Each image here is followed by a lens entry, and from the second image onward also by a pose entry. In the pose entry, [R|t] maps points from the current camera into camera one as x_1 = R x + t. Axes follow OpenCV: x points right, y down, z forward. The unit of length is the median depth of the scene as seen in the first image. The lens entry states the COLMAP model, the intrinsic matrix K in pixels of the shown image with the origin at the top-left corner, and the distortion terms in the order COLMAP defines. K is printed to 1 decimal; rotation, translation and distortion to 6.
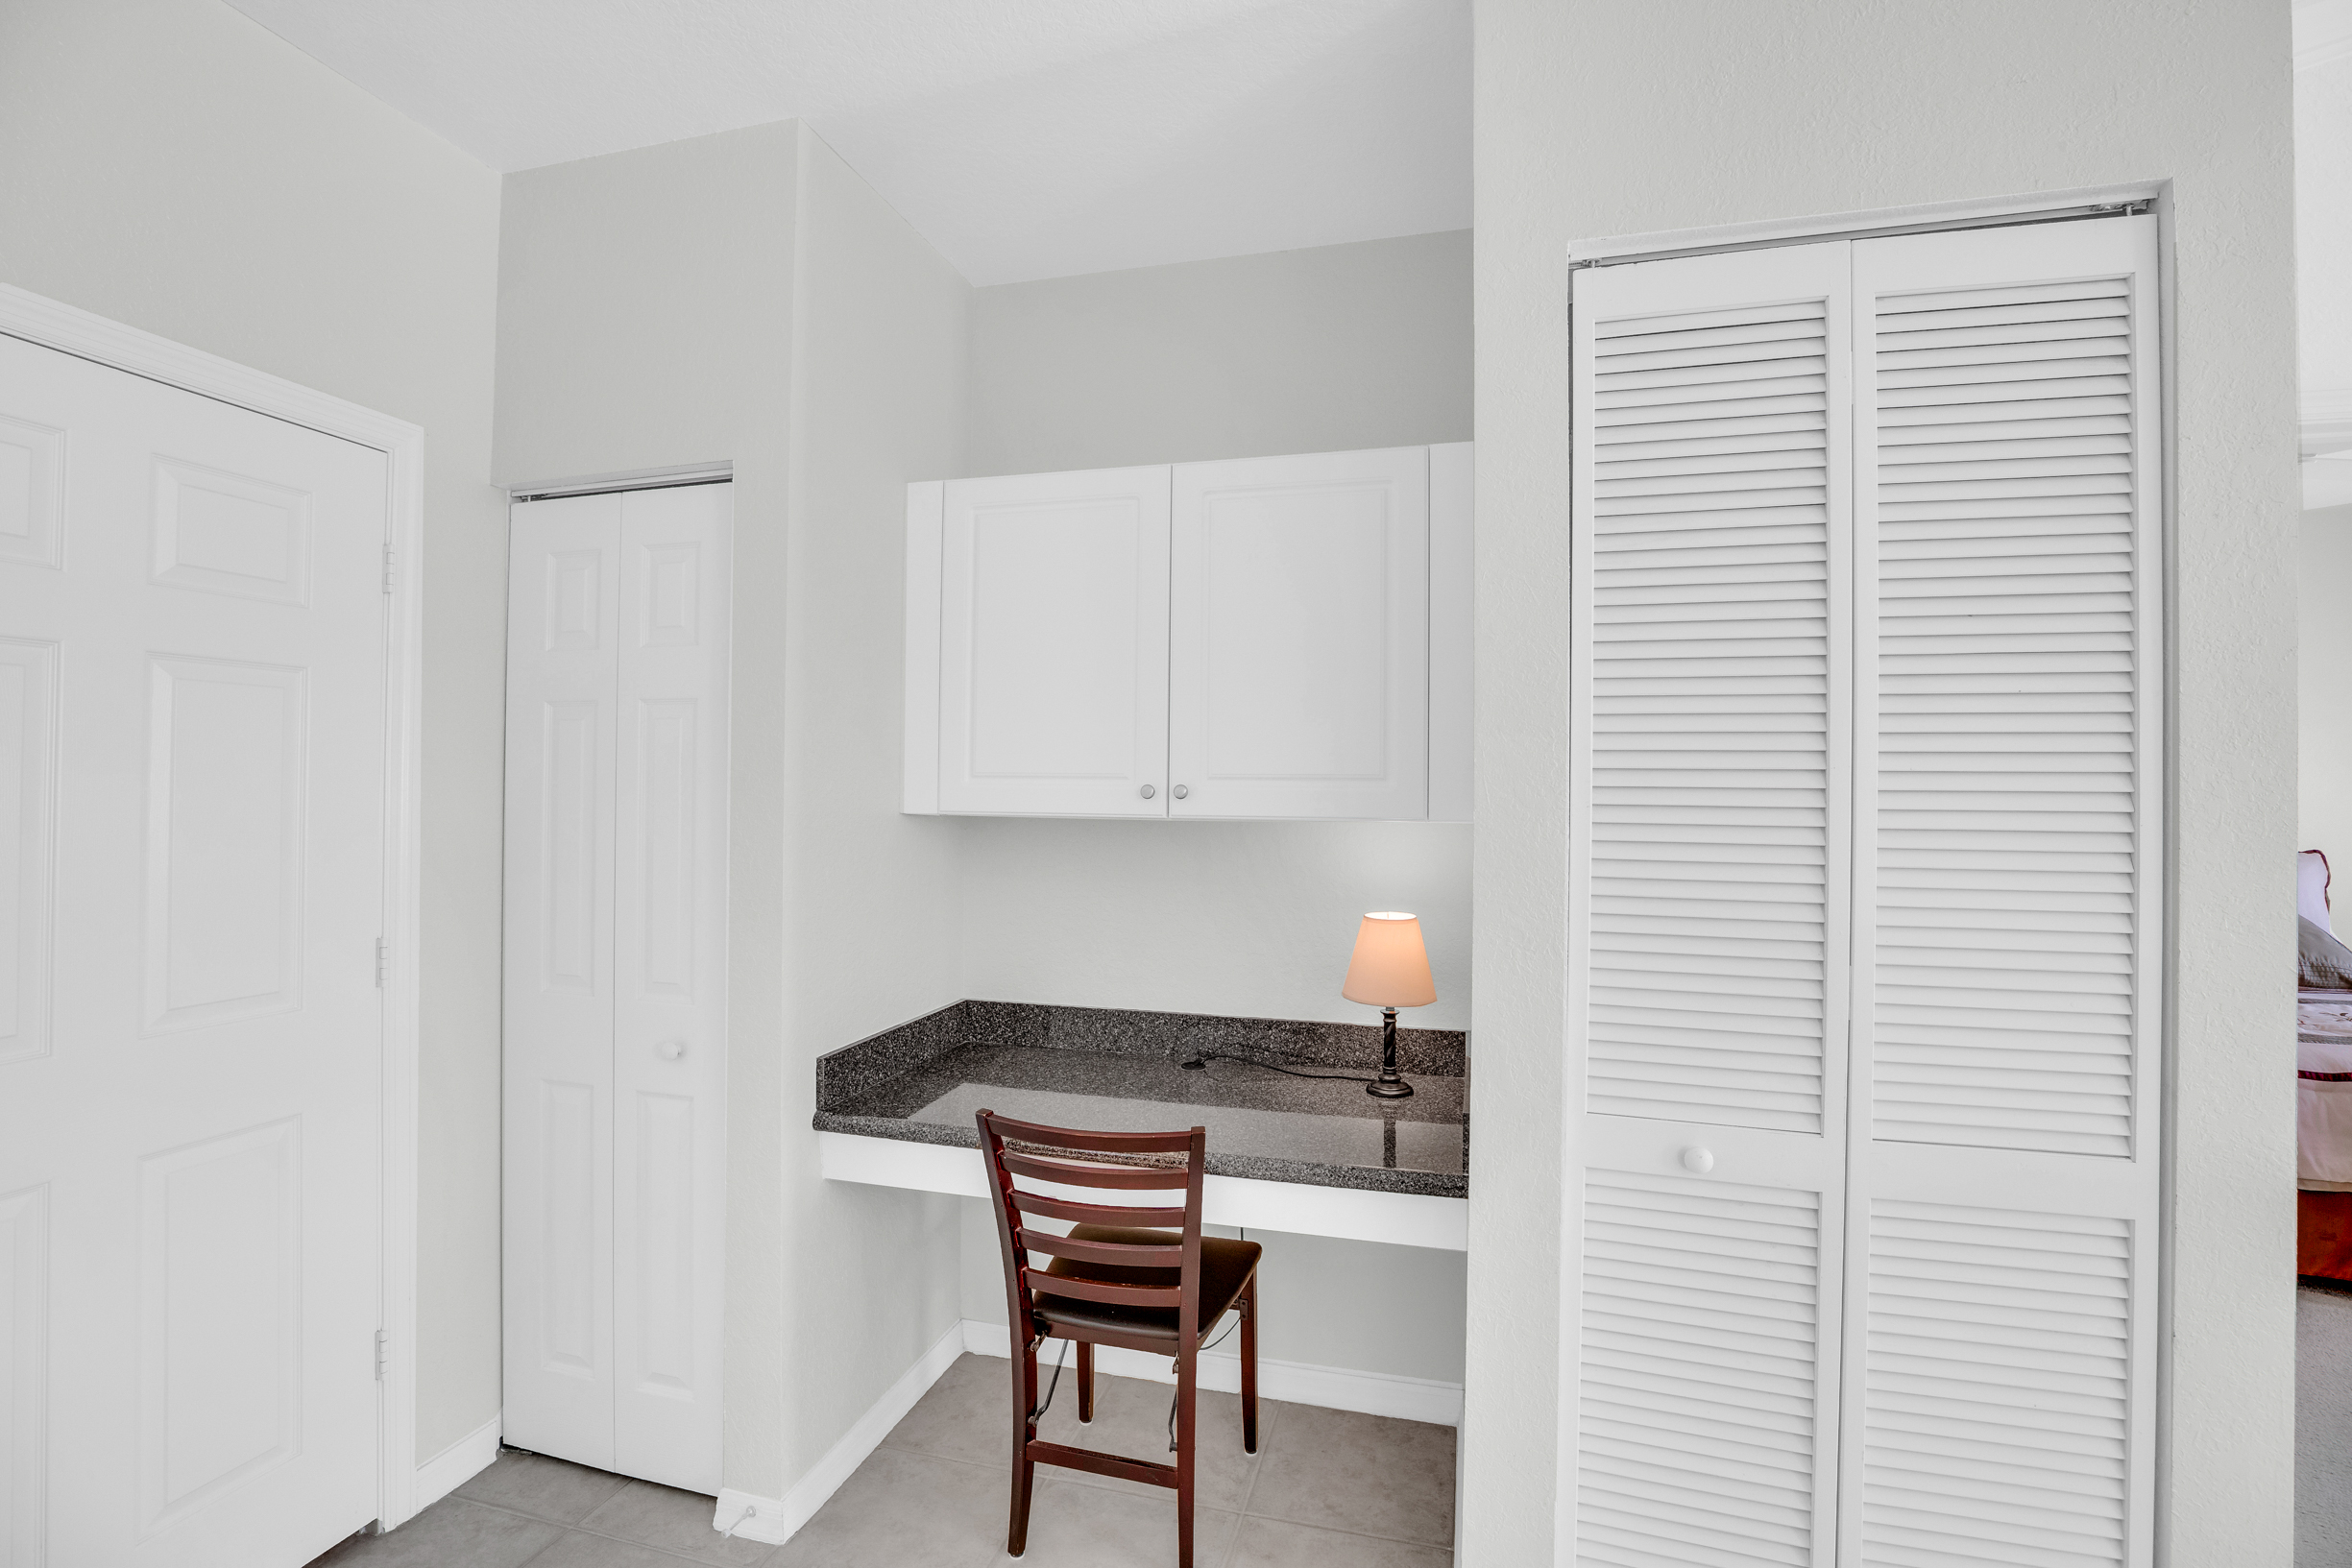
lens RADIAL K [[1080.4, 0, 1187.0], [0, 1080.4, 777.0], [0, 0, 1]] dist [-0.047404, 0.014959]
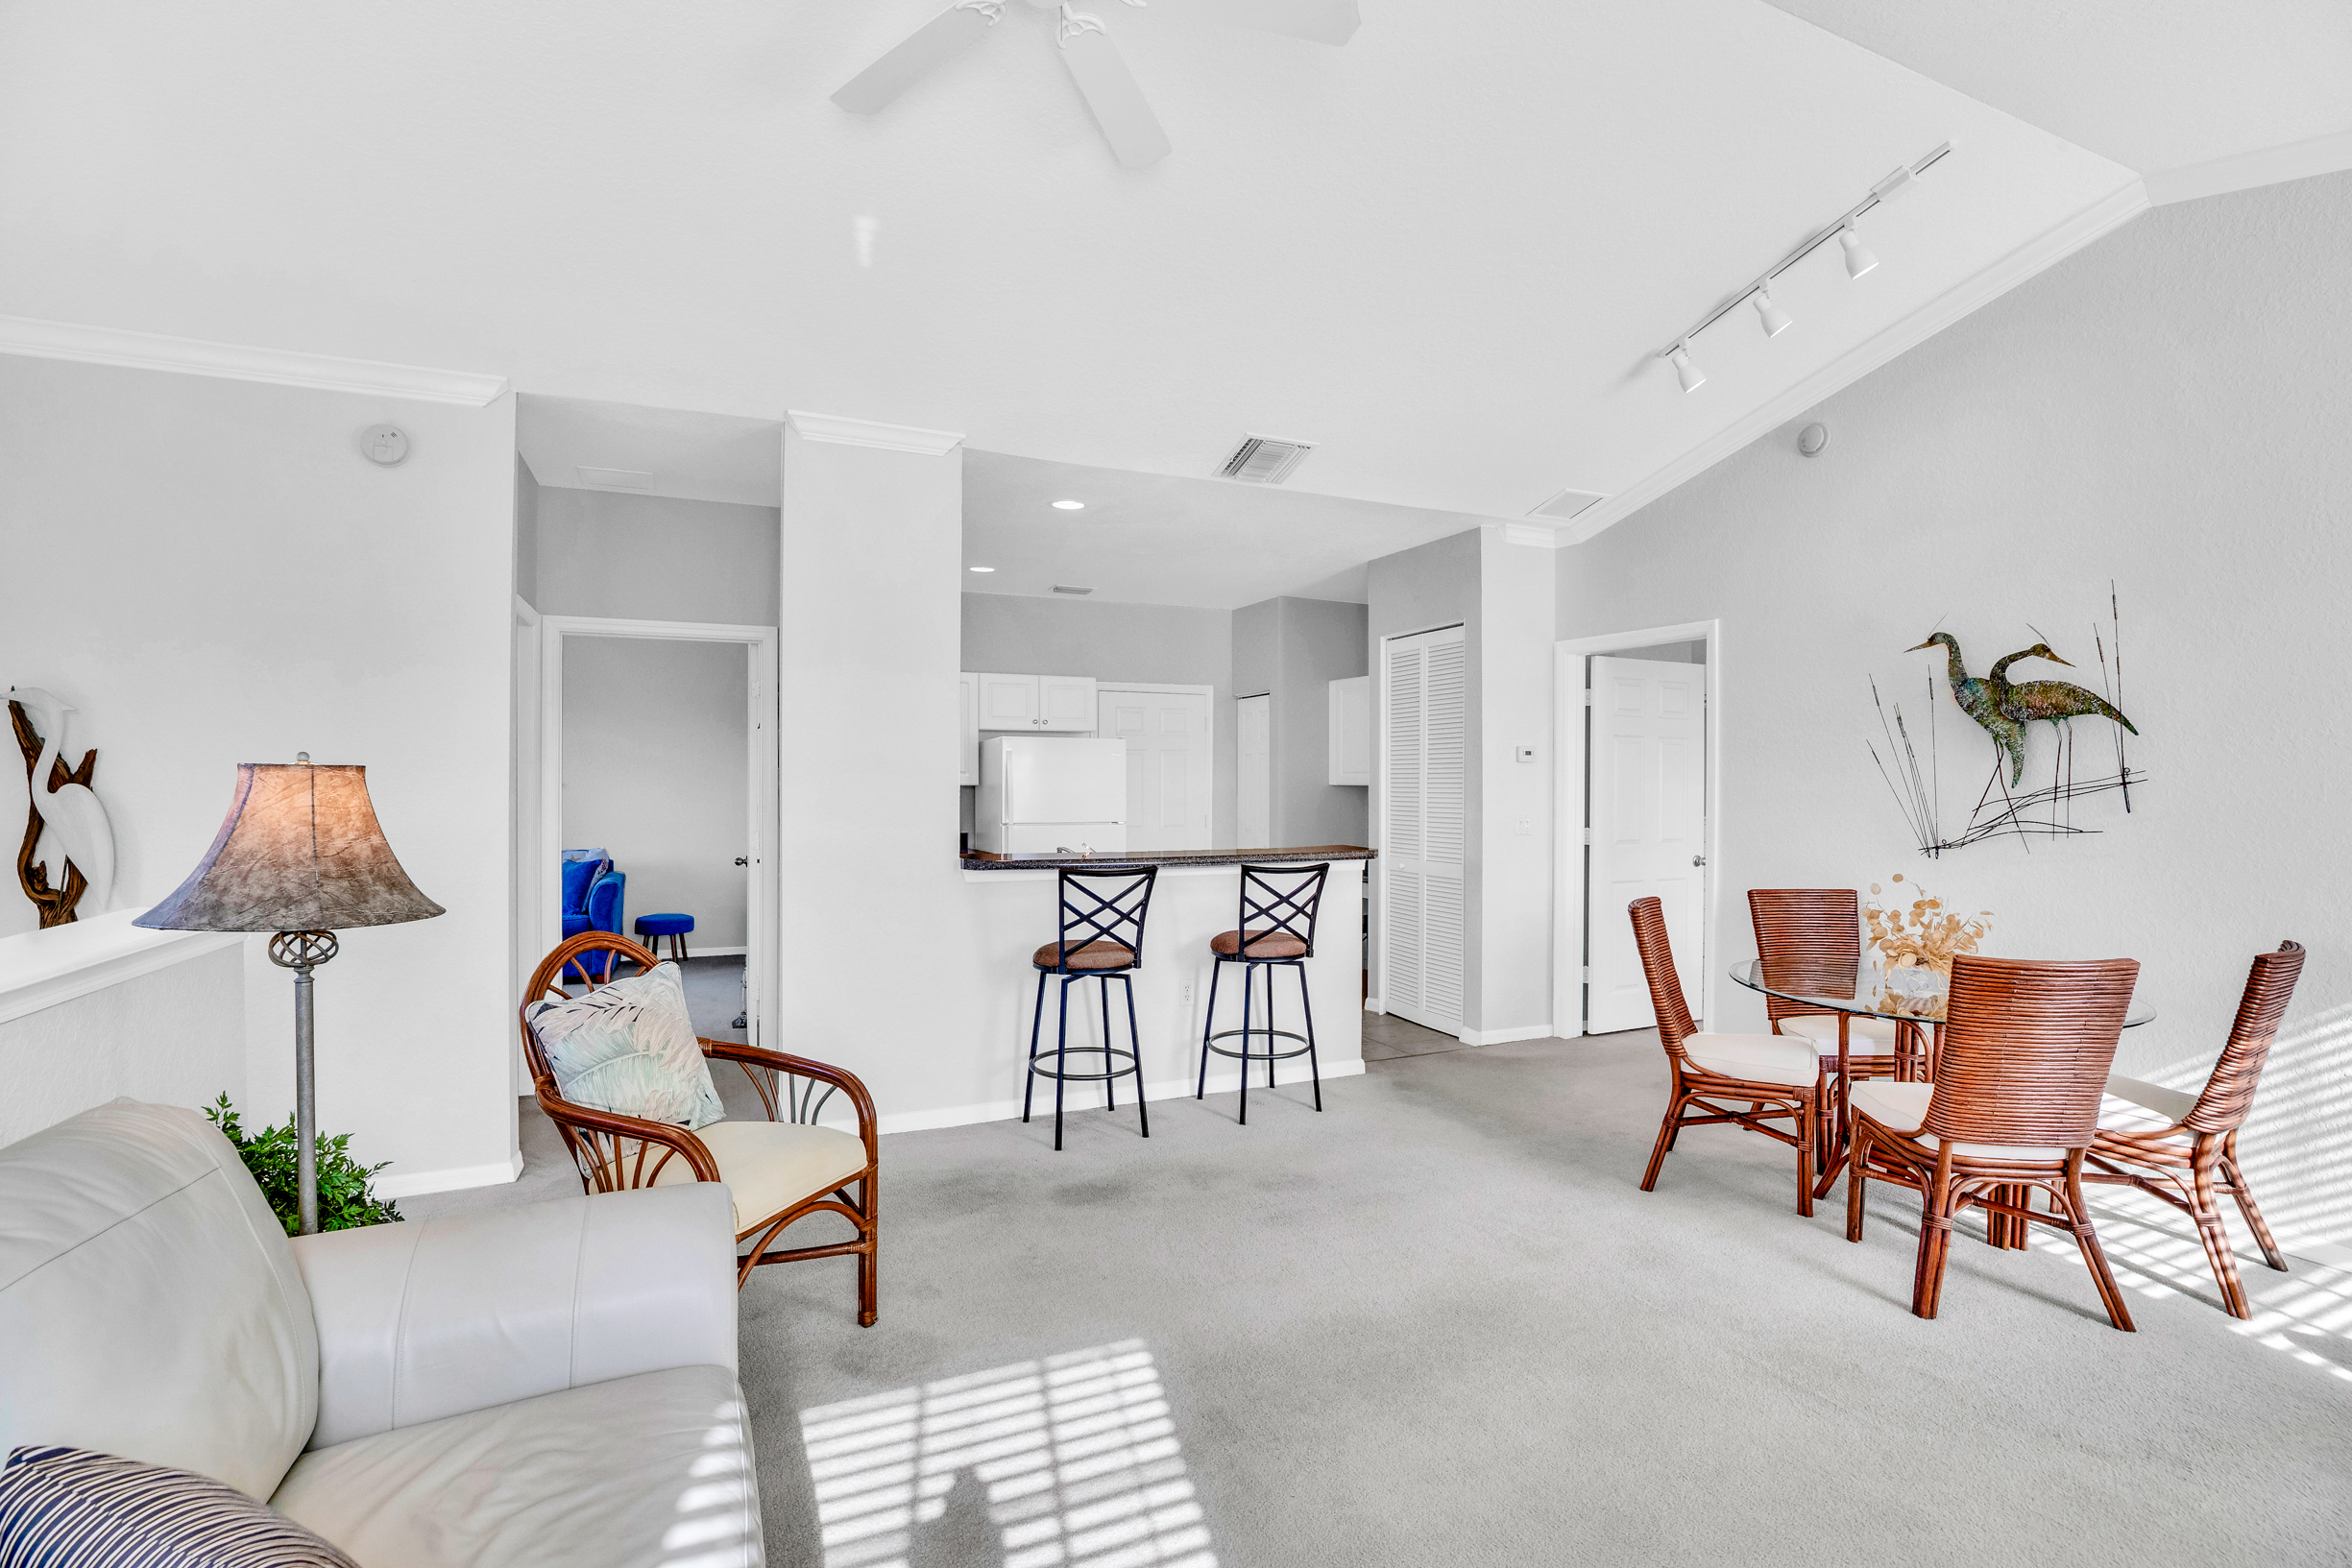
lens RADIAL K [[1080.4, 0, 1187.0], [0, 1080.4, 777.0], [0, 0, 1]] dist [-0.047404, 0.014959]
pose [[0.638497, -0.015640, -0.769465, 2.310288], [0.014783, 0.999858, -0.008056, 0.034936], [0.769482, -0.006231, 0.638638, -1.650352]]
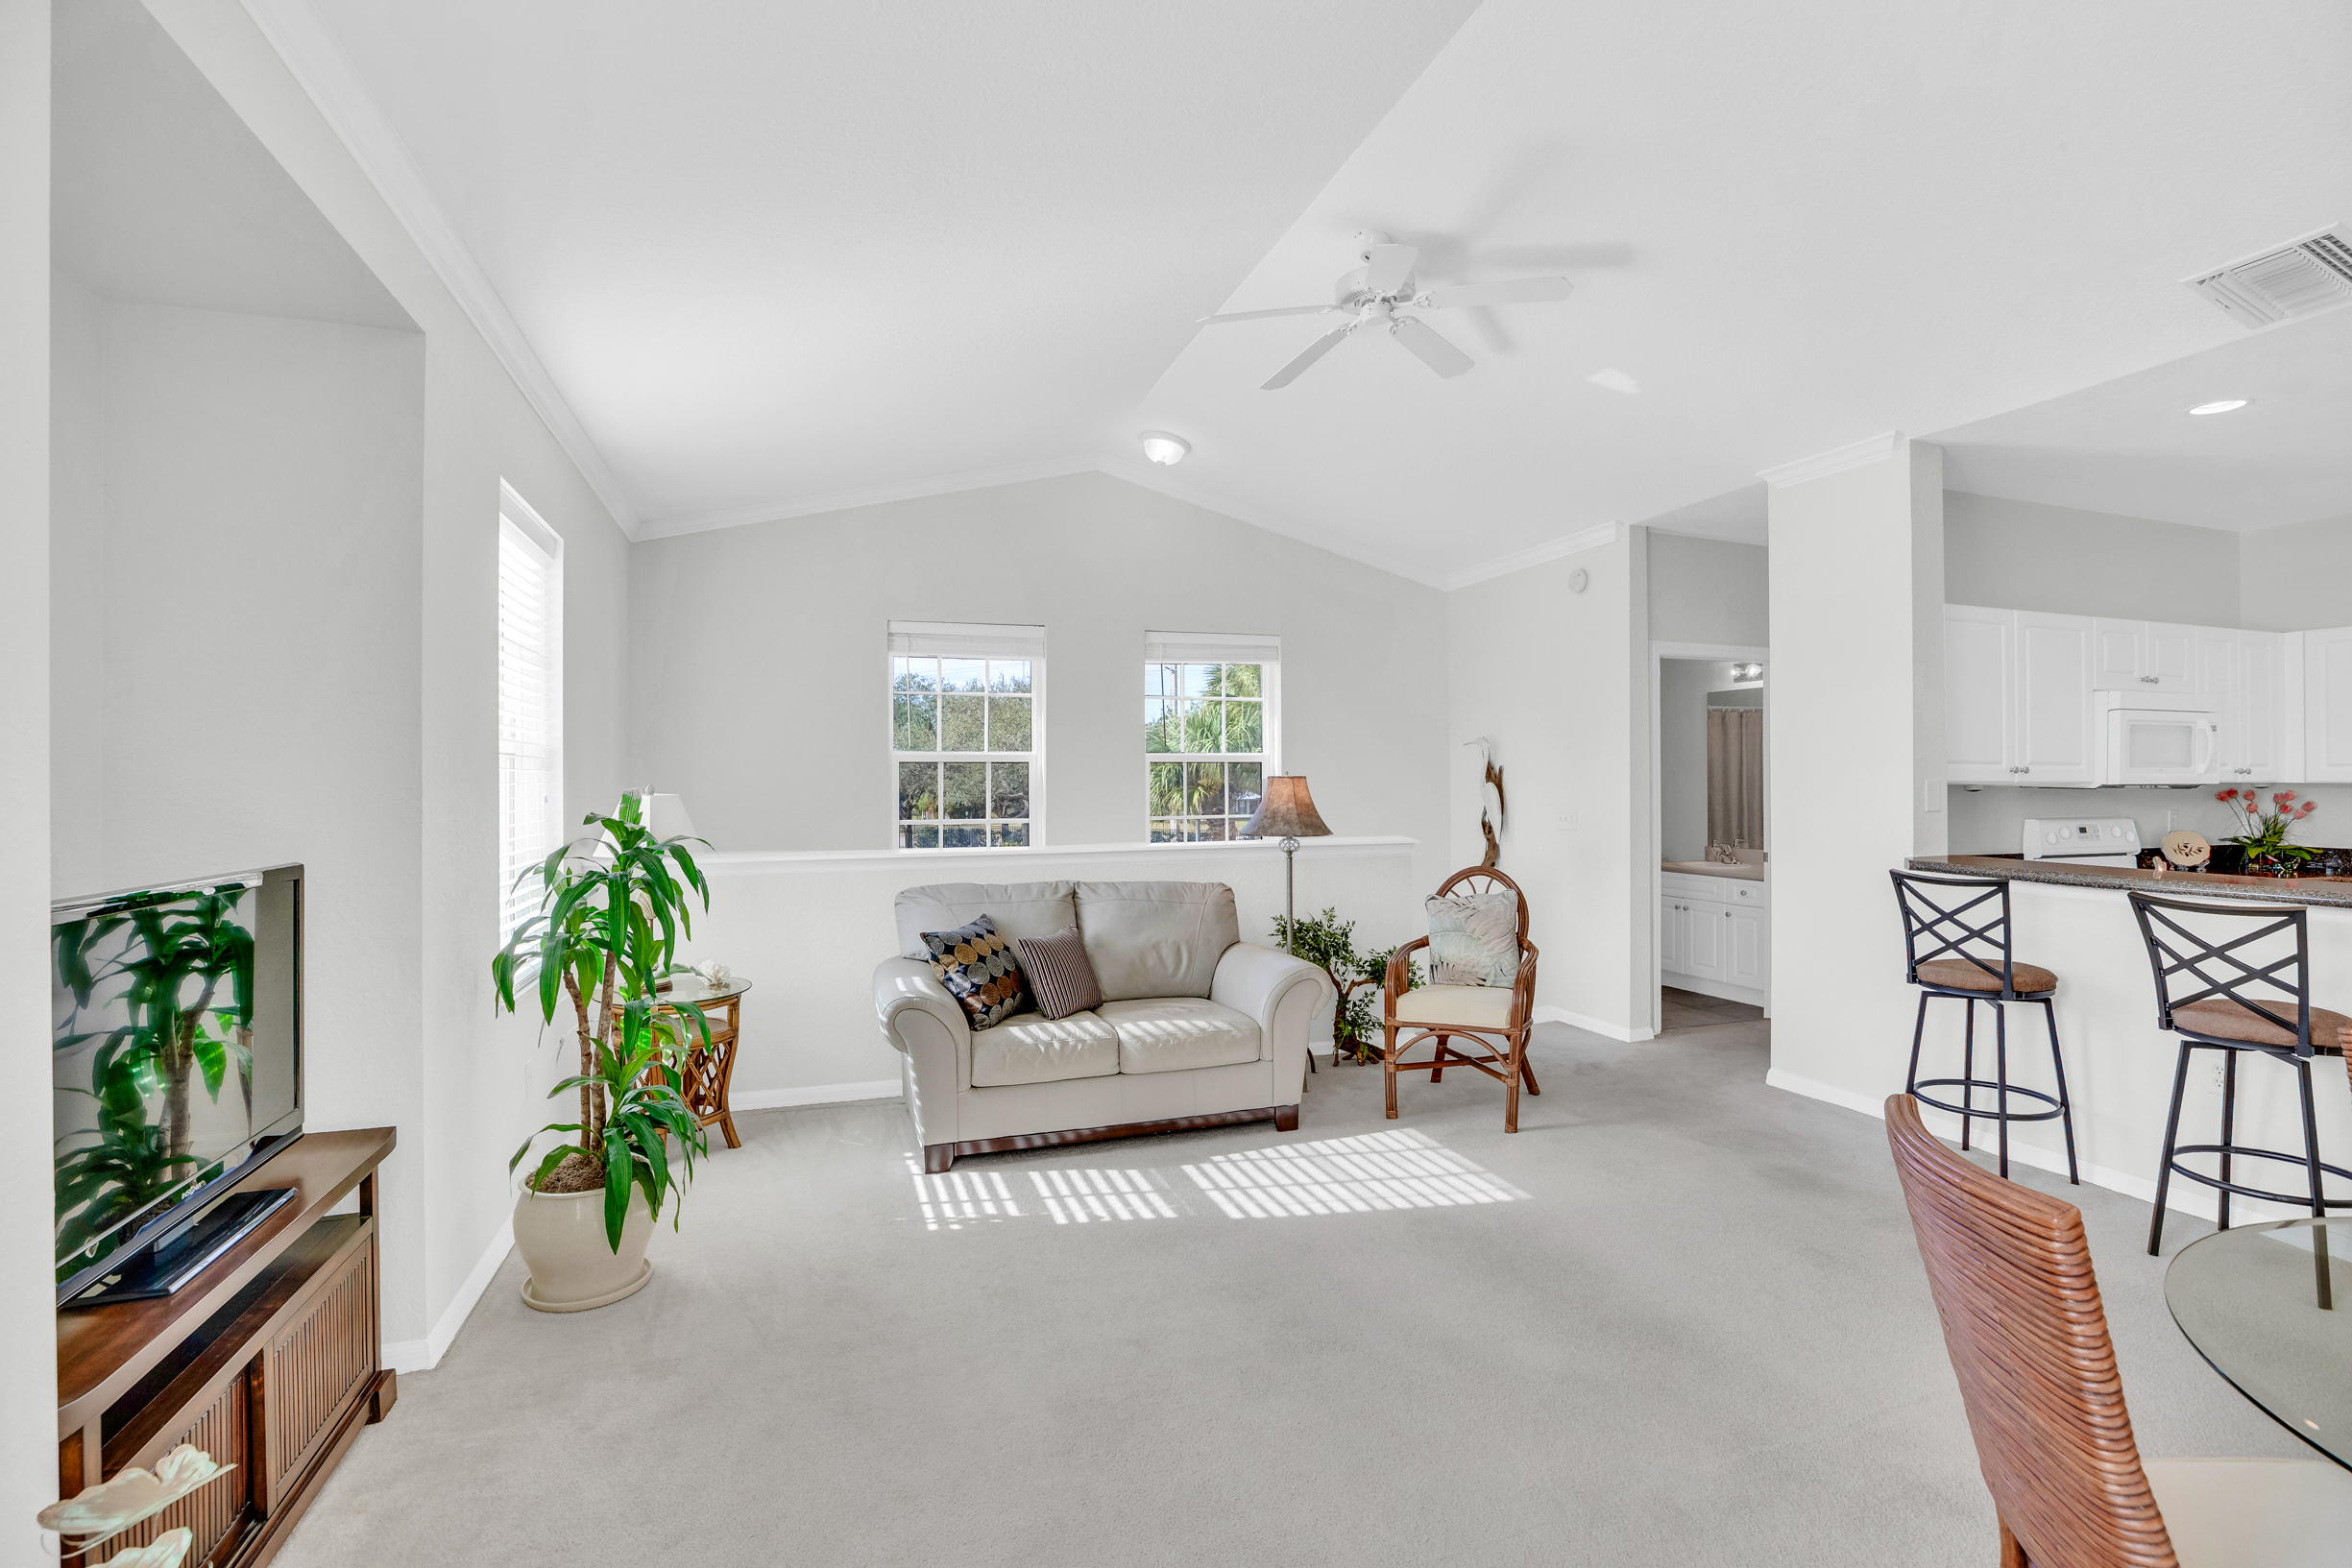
lens RADIAL K [[1080.4, 0, 1187.0], [0, 1080.4, 777.0], [0, 0, 1]] dist [-0.047404, 0.014959]
pose [[-0.822606, -0.013174, -0.568459, 2.711845], [-0.001025, 0.999764, -0.021687, 0.061567], [0.568610, -0.017257, -0.822426, 0.210105]]
